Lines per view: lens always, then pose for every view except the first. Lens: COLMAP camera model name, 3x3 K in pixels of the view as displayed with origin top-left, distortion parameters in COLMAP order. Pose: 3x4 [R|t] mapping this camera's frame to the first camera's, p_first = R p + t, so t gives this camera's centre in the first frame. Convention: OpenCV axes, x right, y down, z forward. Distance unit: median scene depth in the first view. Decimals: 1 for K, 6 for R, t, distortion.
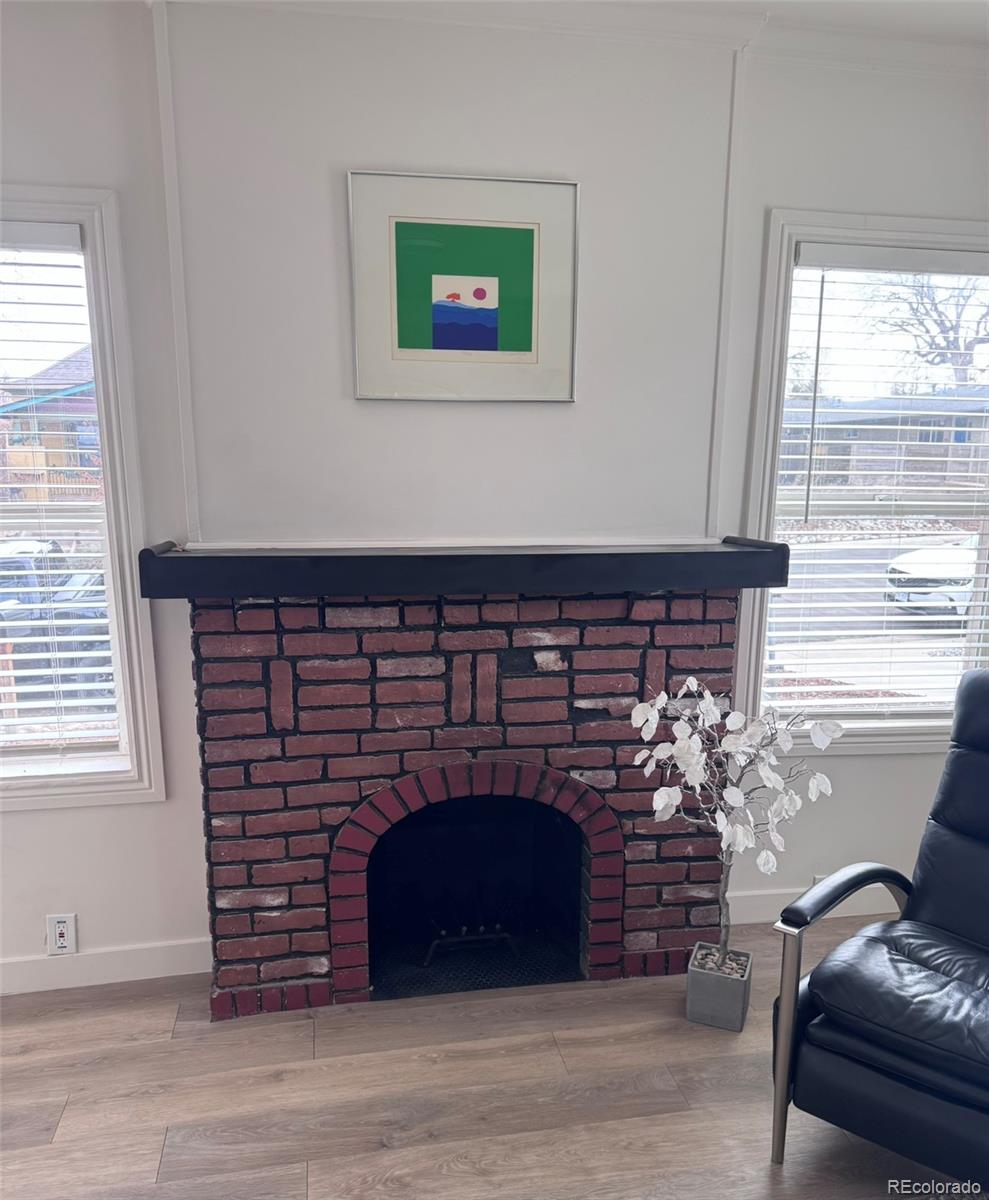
lens RADIAL K [[857.0, 0, 497.5], [0, 857.0, 648.8], [0, 0, 1]] dist [0.129562, -0.202630]
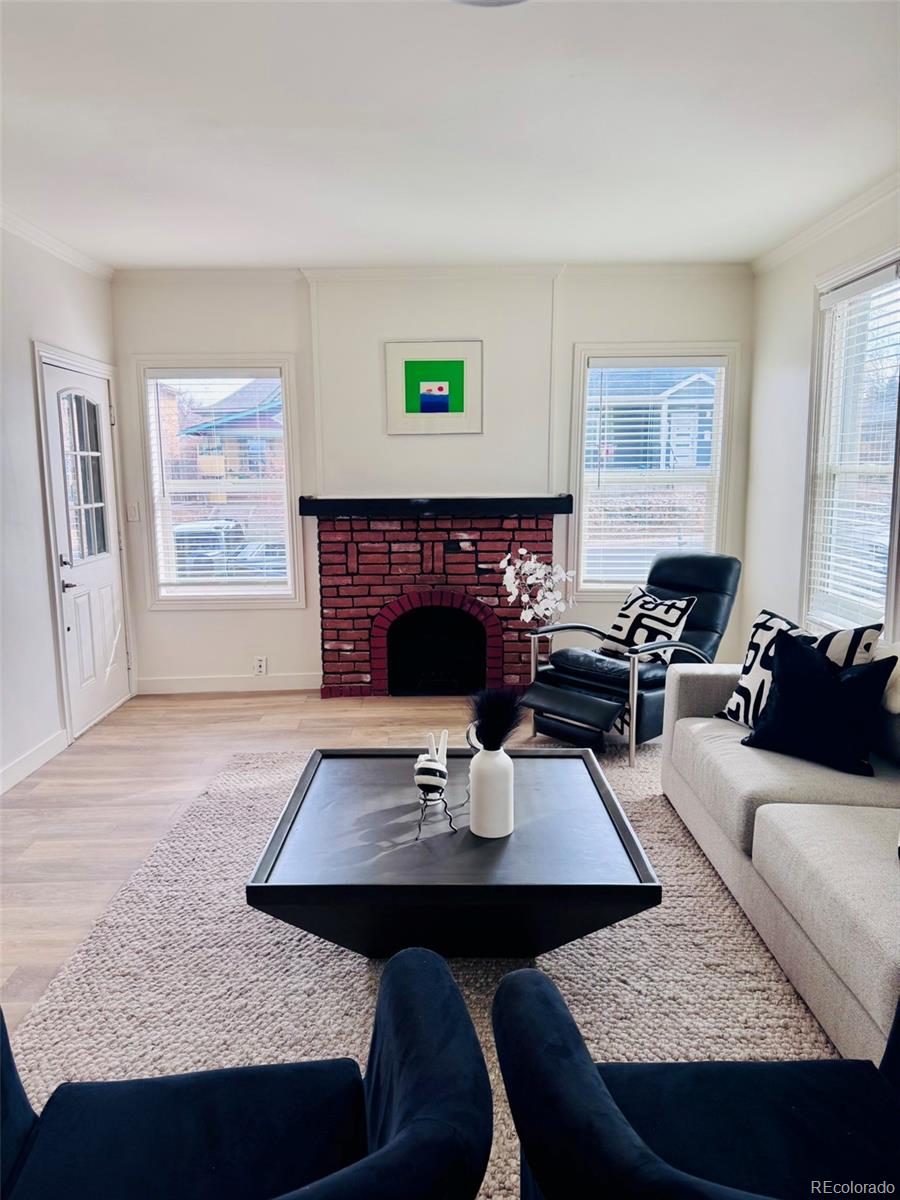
lens RADIAL K [[834.6, 0, 450.0], [0, 834.6, 600.0], [0, 0, 1]] dist [0.072353, -0.001989]
pose [[0.981584, 0.016194, -0.190345, 0.442108], [-0.025736, 0.998527, -0.047762, 0.263812], [0.189291, 0.051781, 0.980555, -1.168972]]
